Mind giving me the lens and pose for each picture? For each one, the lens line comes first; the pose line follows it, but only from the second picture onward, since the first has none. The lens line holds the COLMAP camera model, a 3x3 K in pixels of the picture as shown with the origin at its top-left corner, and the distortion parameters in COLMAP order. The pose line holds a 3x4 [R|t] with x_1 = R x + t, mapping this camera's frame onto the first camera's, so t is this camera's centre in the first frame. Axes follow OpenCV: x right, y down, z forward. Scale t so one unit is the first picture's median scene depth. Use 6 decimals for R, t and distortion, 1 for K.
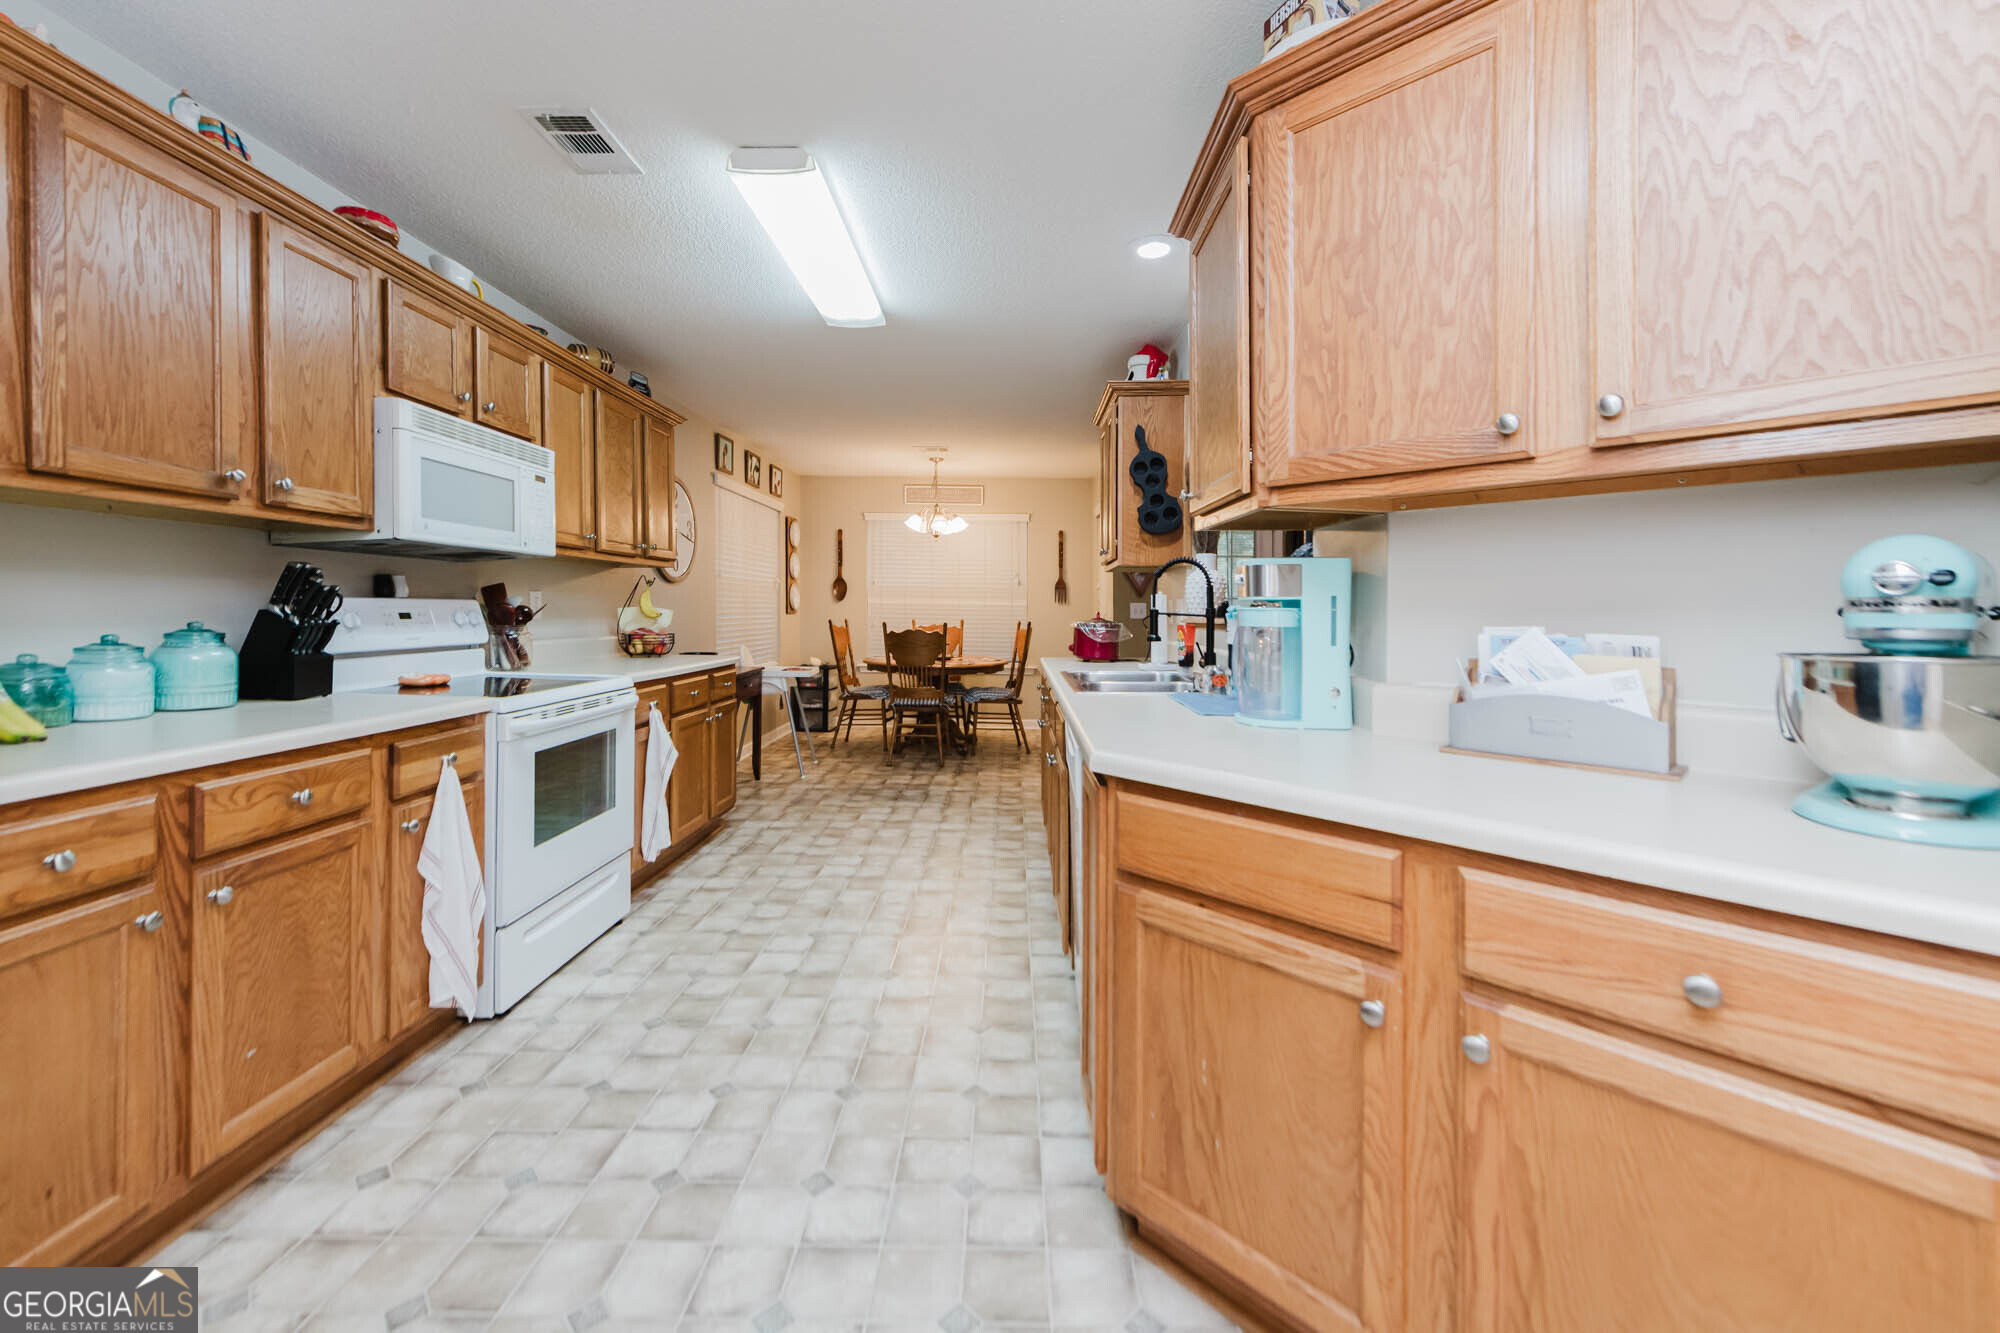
lens RADIAL K [[802.1, 0, 996.5], [0, 802.1, 616.0], [0, 0, 1]] dist [0.012339, -0.005099]
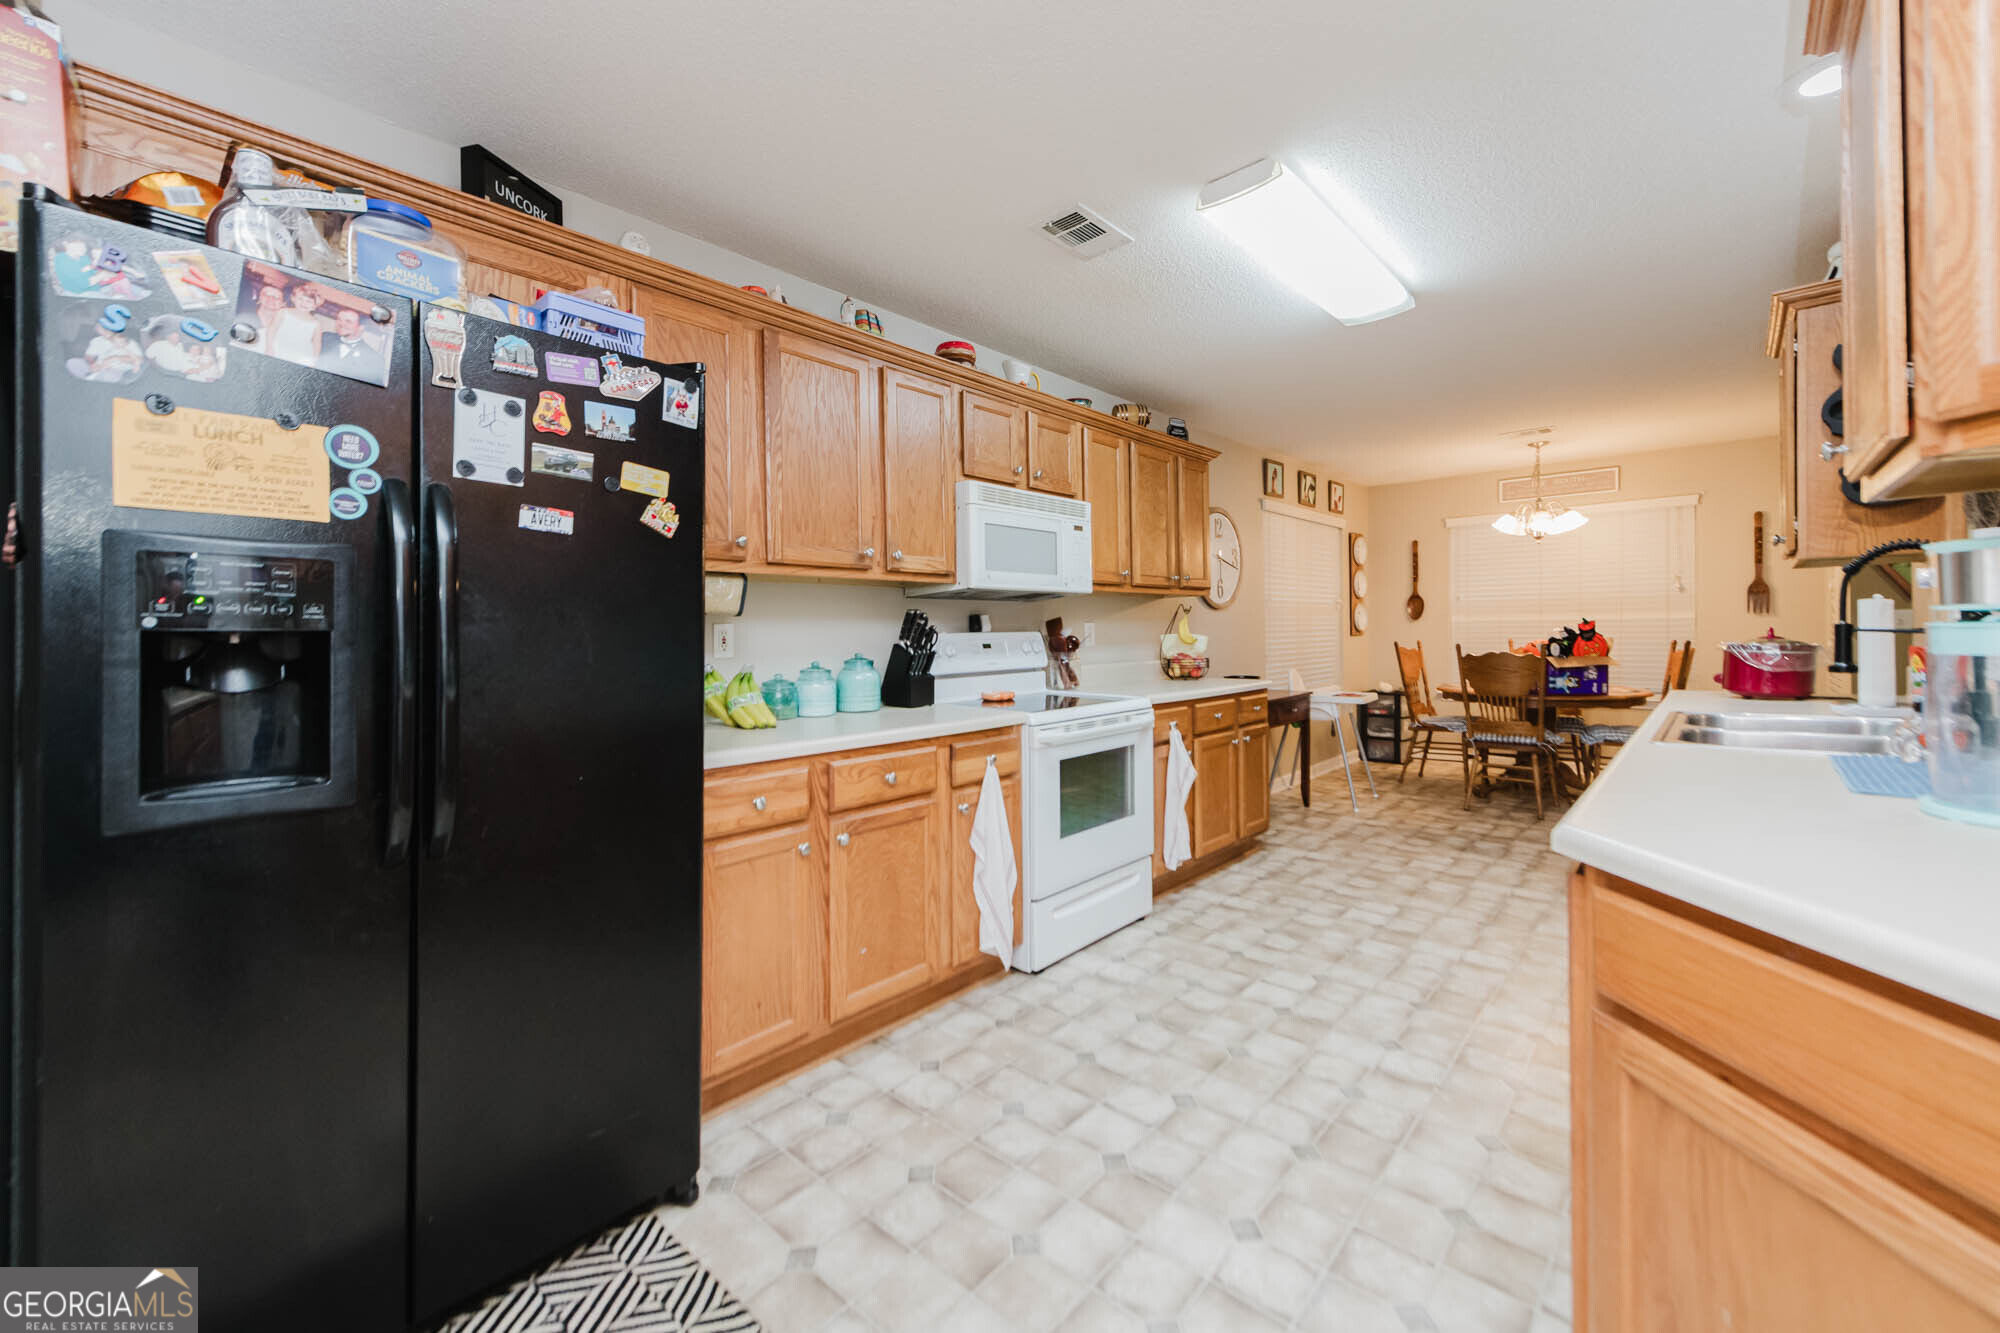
lens RADIAL K [[790.3, 0, 993.7], [0, 790.3, 643.9], [0, 0, 1]] dist [0.018647, -0.006234]
pose [[0.751076, -0.011856, -0.660109, 0.139702], [0.017305, 0.999849, 0.001731, -0.006646], [0.659989, -0.012723, 0.751168, 0.062372]]
